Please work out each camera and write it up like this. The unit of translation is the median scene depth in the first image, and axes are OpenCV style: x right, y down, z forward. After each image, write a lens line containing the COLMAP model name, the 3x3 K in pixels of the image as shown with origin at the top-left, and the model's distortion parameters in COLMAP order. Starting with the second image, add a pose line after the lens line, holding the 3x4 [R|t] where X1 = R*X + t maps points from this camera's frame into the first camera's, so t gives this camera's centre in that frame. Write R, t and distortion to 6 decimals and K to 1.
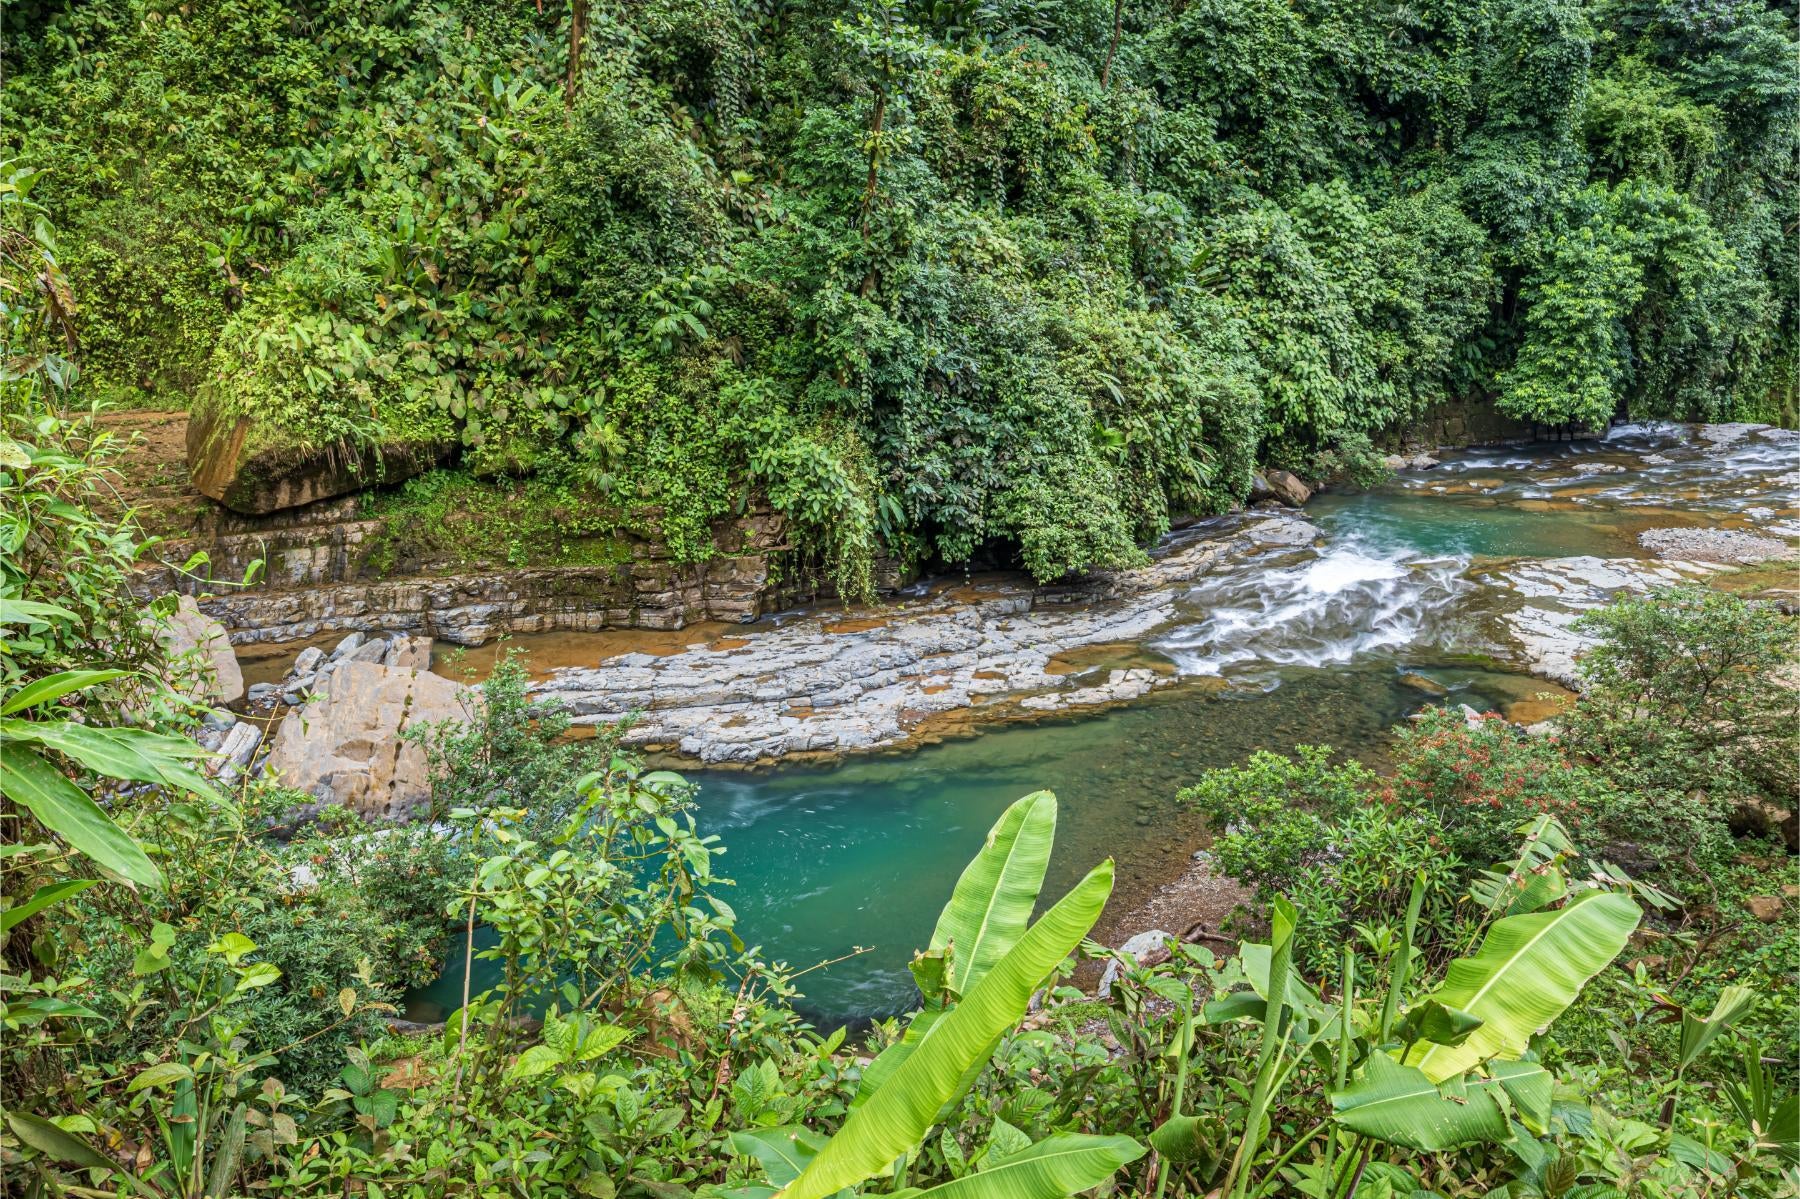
lens RADIAL K [[1396.2, 0, 897.0], [0, 1396.2, 613.5], [0, 0, 1]] dist [-0.003940, 0.004591]
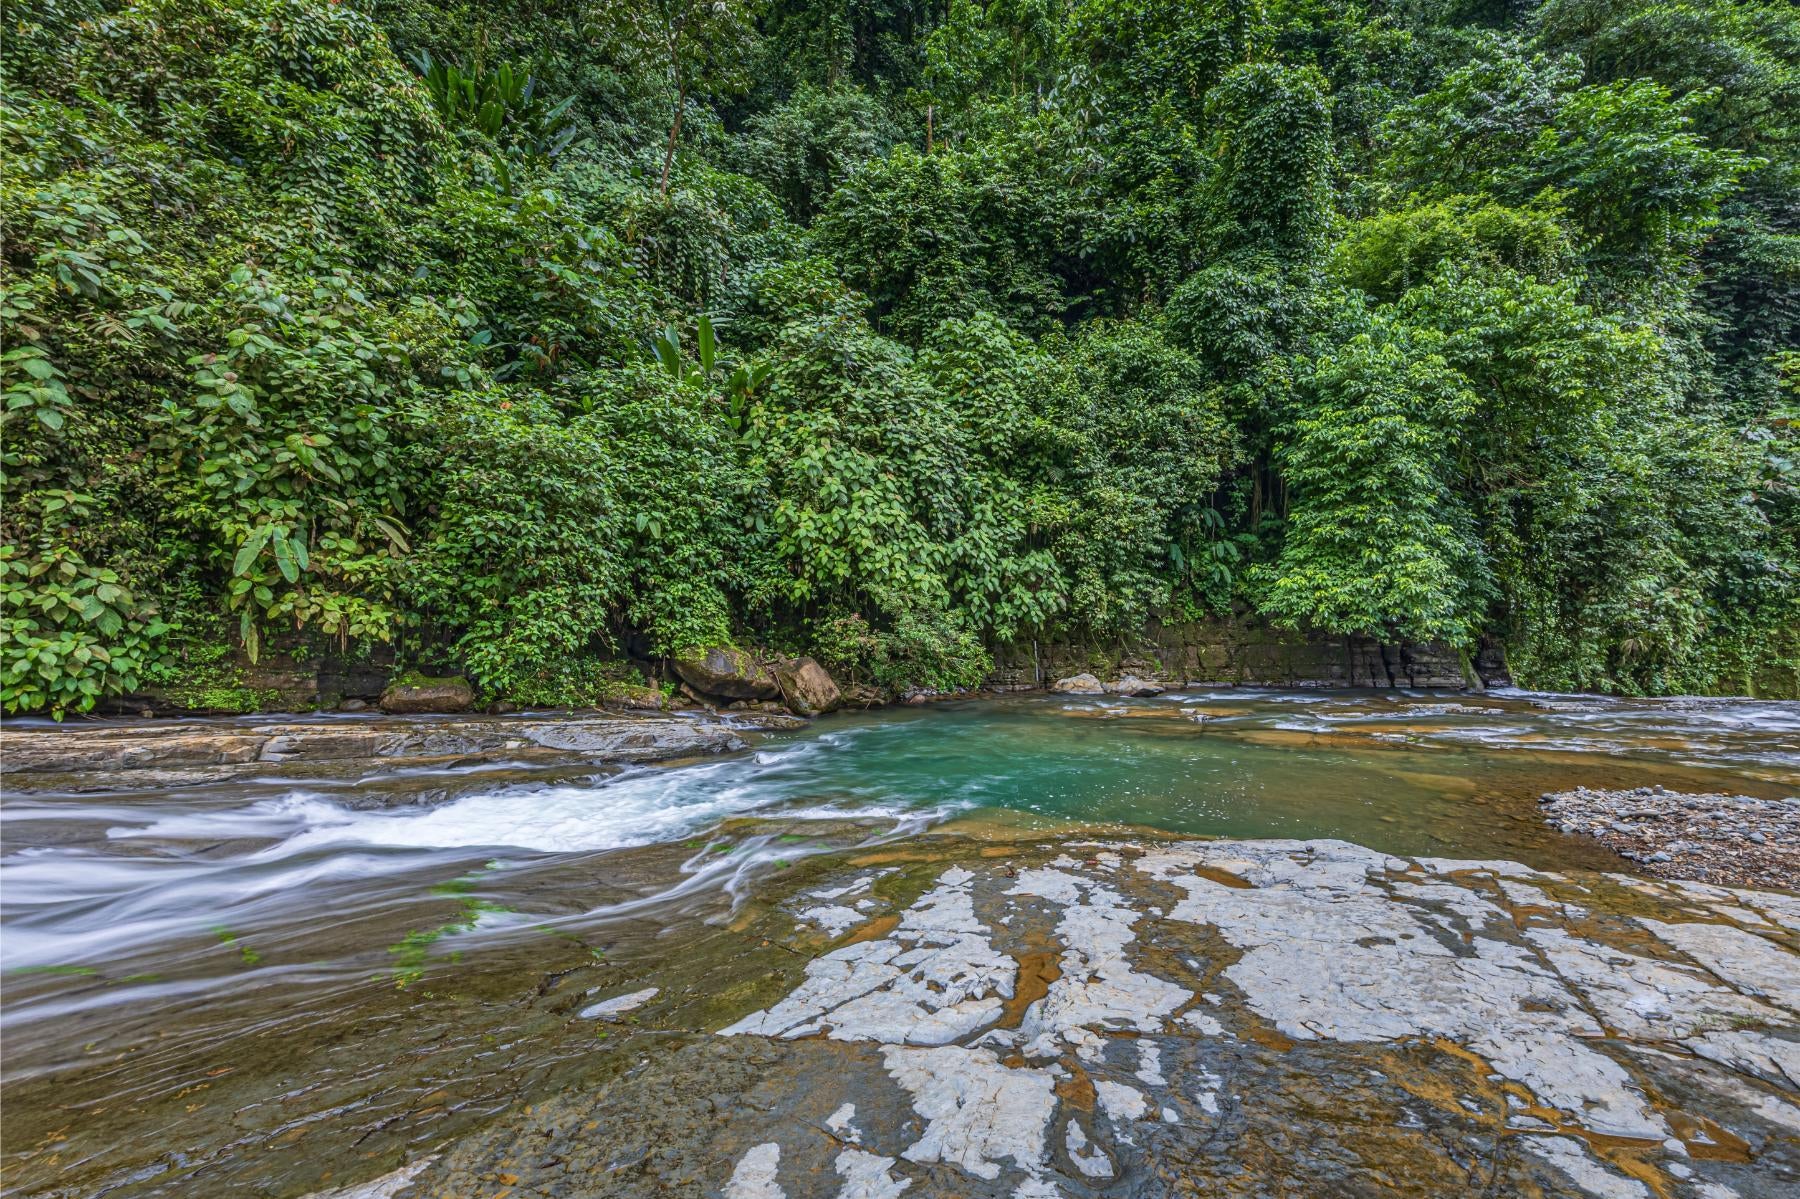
lens RADIAL K [[697.1, 0, 908.2], [0, 697.1, 615.4], [0, 0, 1]] dist [-0.002207, -0.000754]
pose [[0.967573, 0.009280, -0.252420, 0.369442], [-0.094307, 0.940333, -0.326924, -0.024619], [0.234325, 0.340128, 0.910717, 0.691486]]
